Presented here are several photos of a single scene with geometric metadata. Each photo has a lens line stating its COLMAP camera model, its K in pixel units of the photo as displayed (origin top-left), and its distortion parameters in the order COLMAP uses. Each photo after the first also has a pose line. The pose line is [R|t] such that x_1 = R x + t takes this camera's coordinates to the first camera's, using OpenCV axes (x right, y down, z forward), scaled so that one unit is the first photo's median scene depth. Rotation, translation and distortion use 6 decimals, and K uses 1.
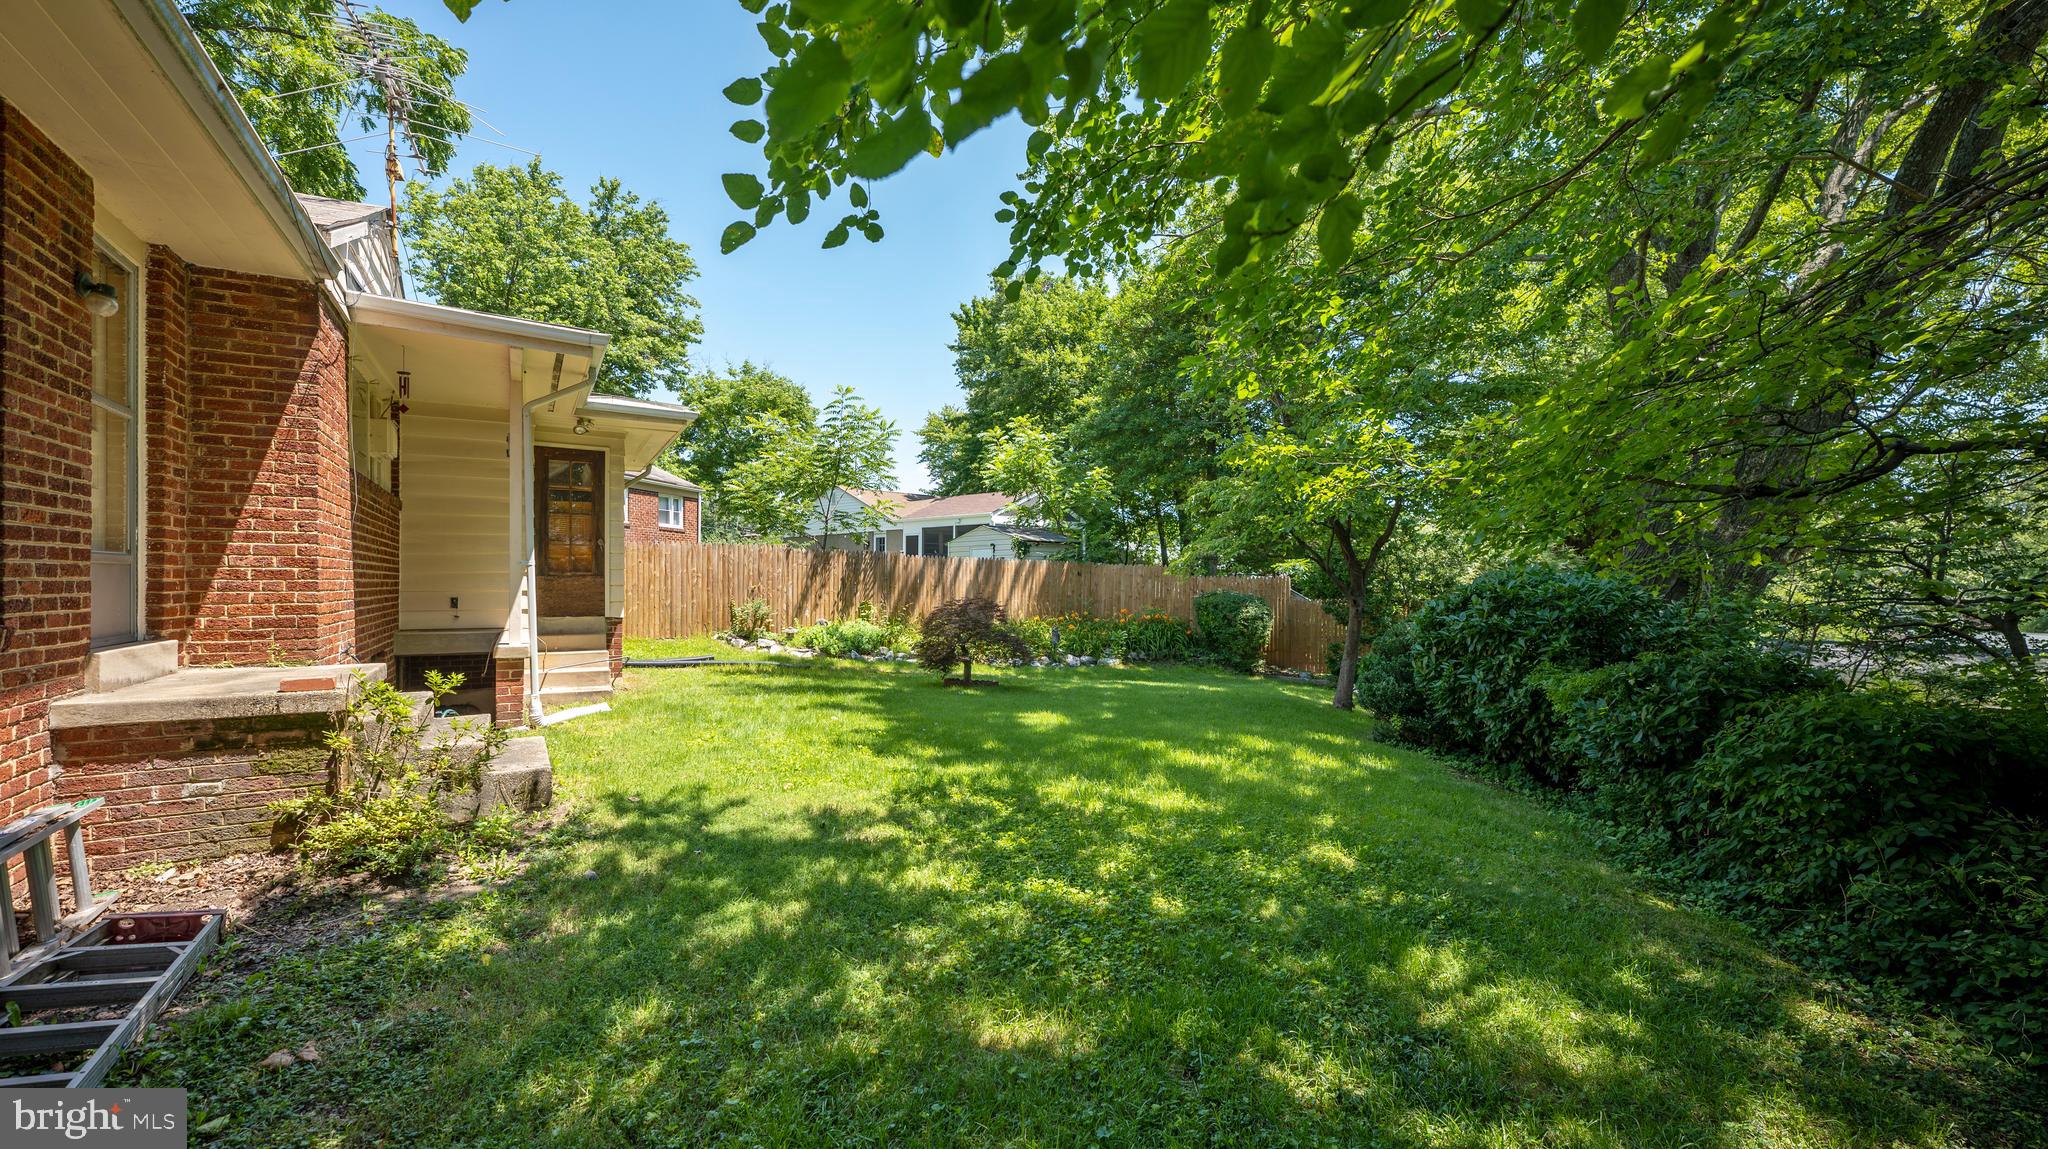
lens RADIAL K [[834.4, 0, 1023.7], [0, 834.4, 577.3], [0, 0, 1]] dist [0.001925, 0.000327]
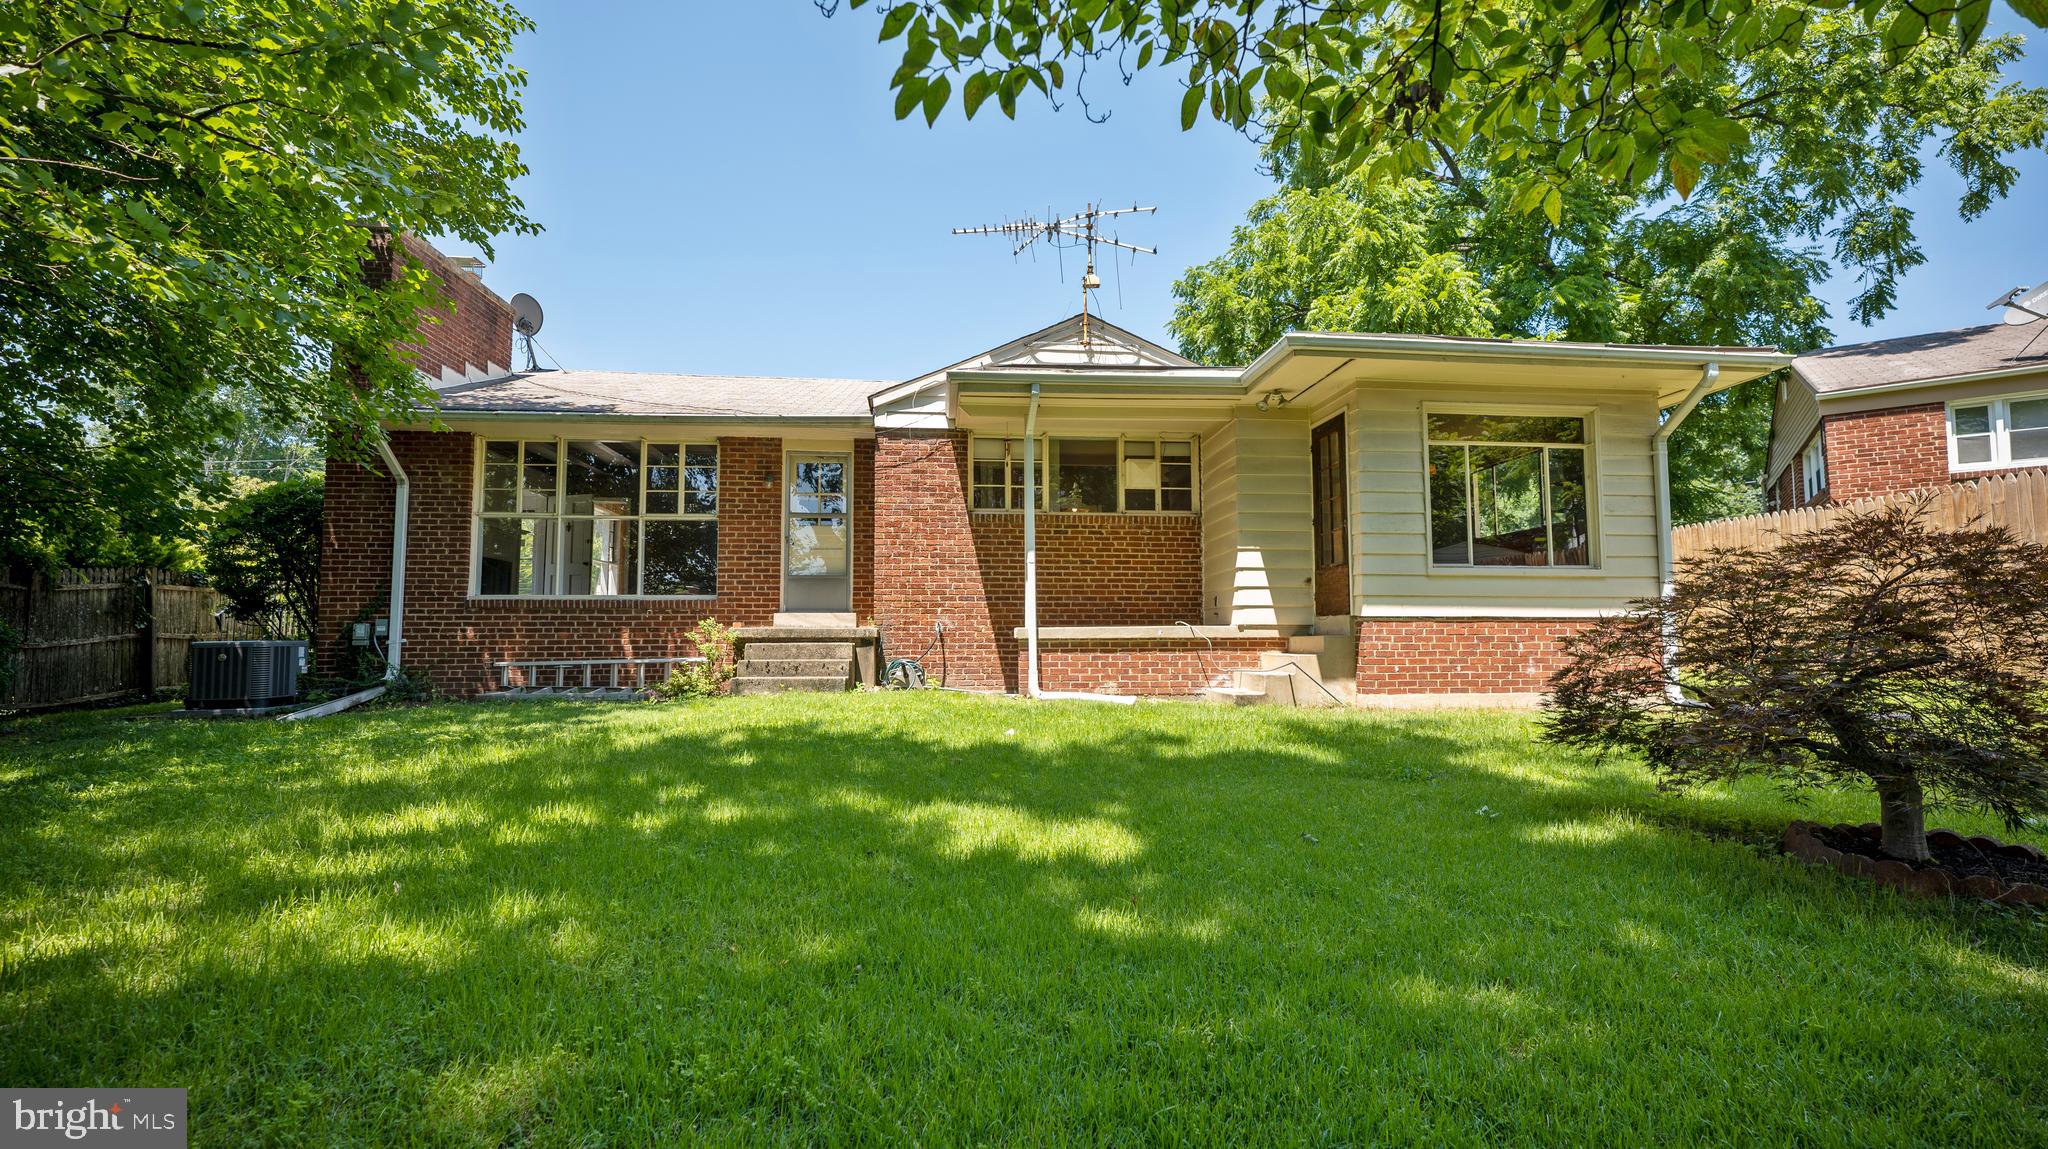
lens RADIAL K [[834.4, 0, 1023.7], [0, 834.4, 577.3], [0, 0, 1]] dist [0.001925, 0.000327]
pose [[-0.417834, -0.068253, -0.905956, 0.737842], [0.008709, 0.996827, -0.079116, 0.147164], [0.908482, -0.040948, -0.415914, 2.146332]]
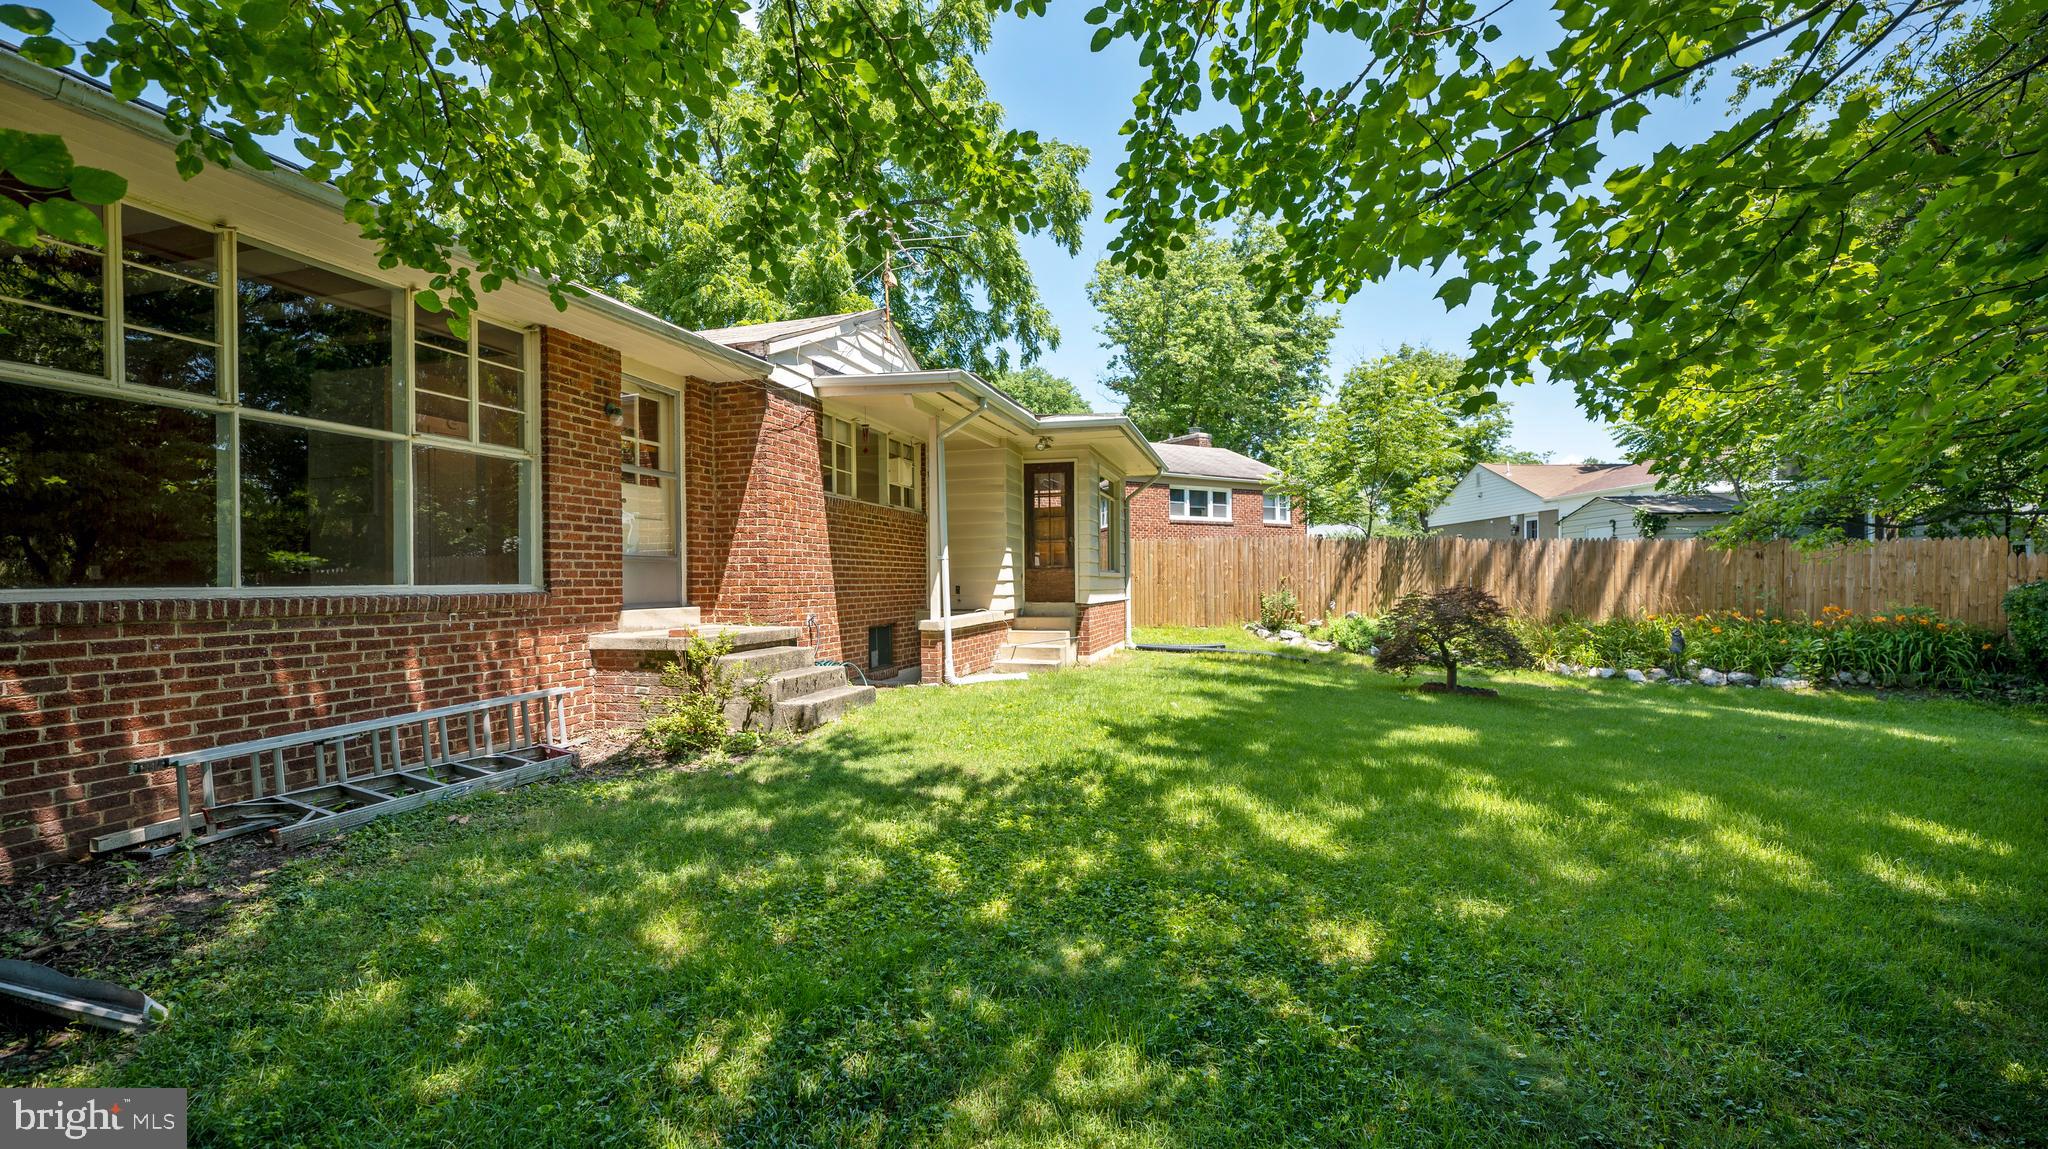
lens RADIAL K [[834.4, 0, 1023.7], [0, 834.4, 577.3], [0, 0, 1]] dist [0.001925, 0.000327]
pose [[0.686307, -0.011199, -0.727226, 0.617766], [0.014564, 0.999893, -0.001653, 0.025218], [0.727166, -0.009457, 0.686397, 0.293605]]
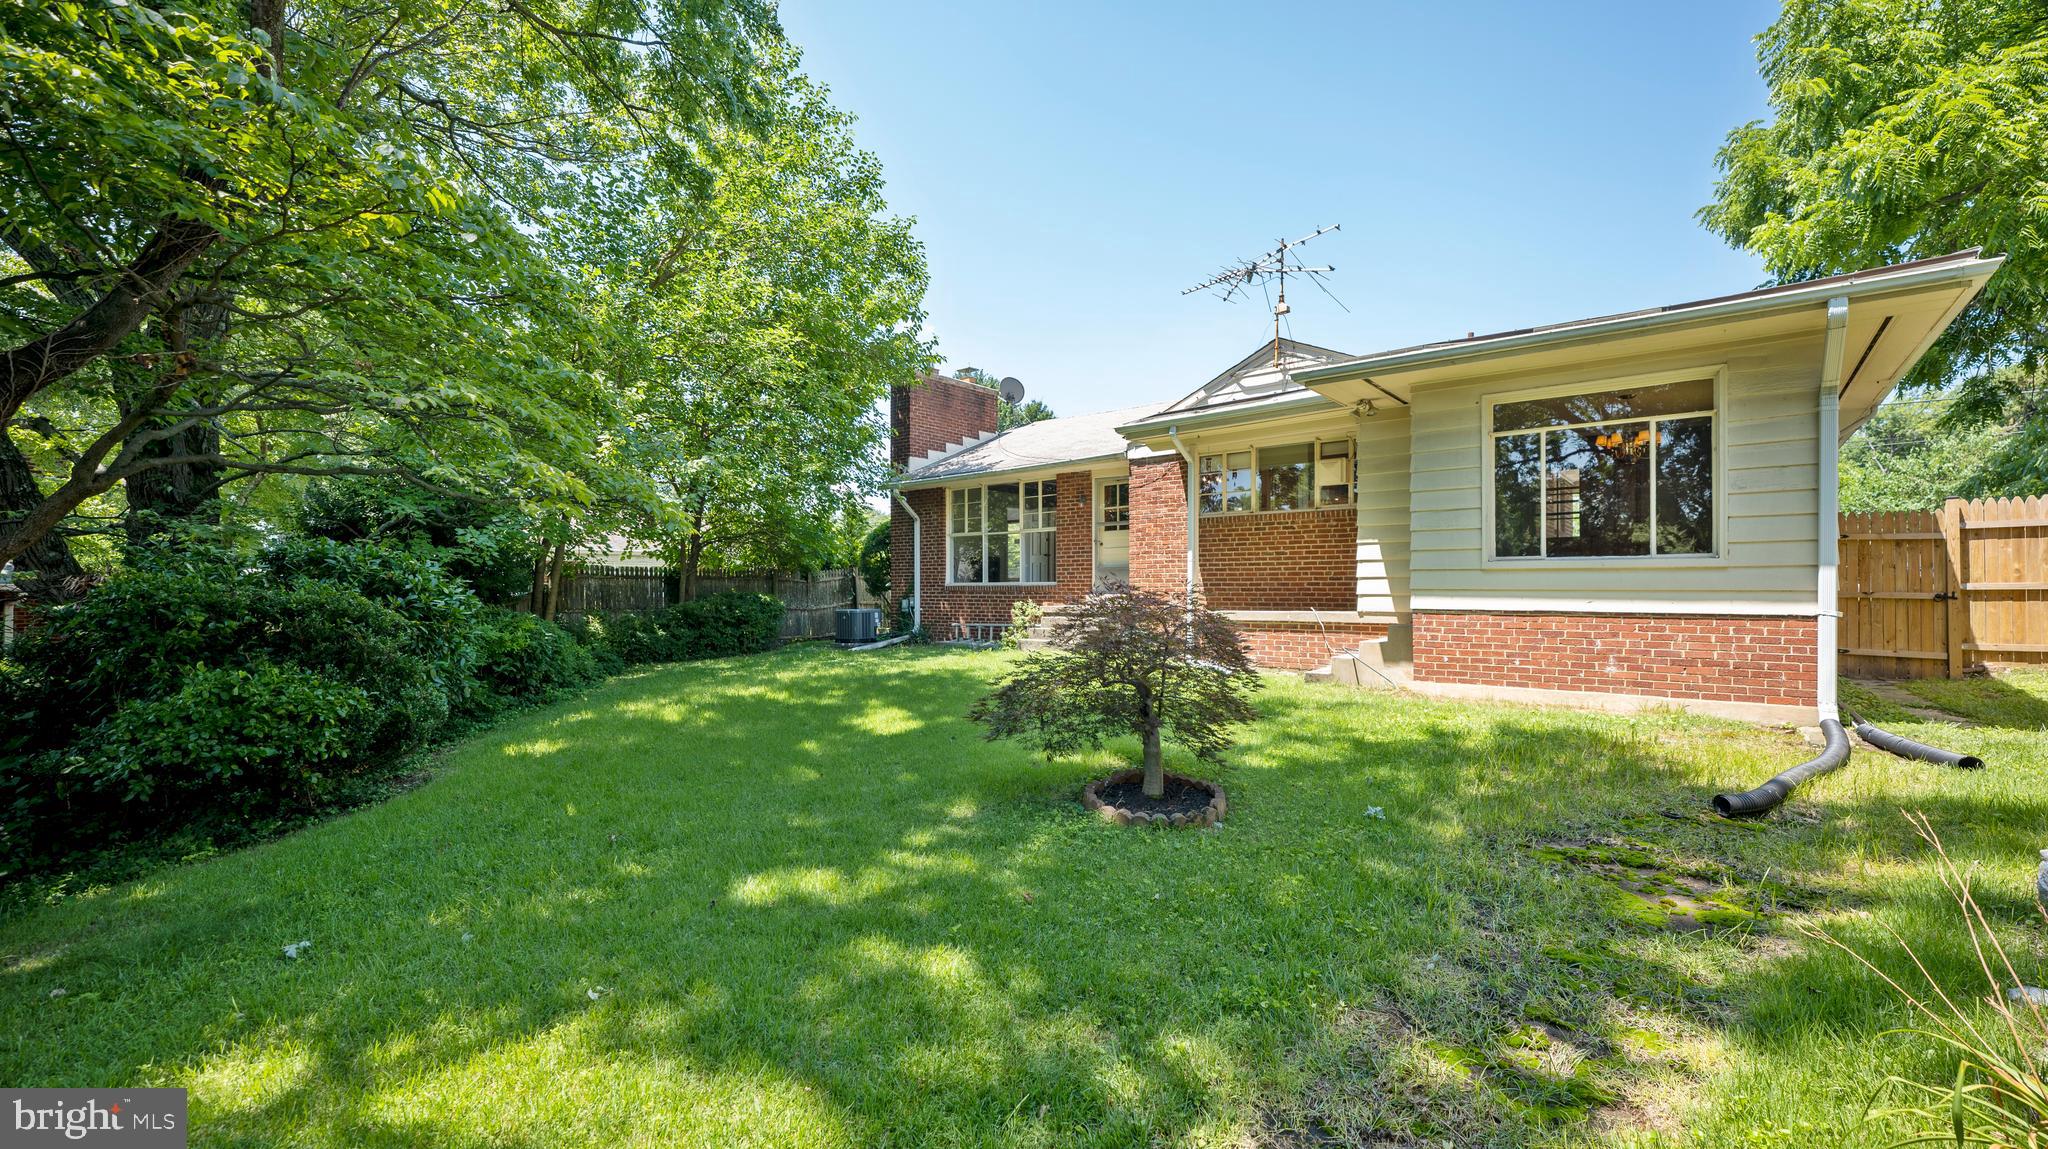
lens RADIAL K [[834.4, 0, 1023.7], [0, 834.4, 577.3], [0, 0, 1]] dist [0.001925, 0.000327]
pose [[-0.938724, -0.004582, -0.344639, 0.363314], [0.003018, 0.999764, -0.021513, 0.071021], [0.344656, -0.021235, -0.938489, 3.404837]]
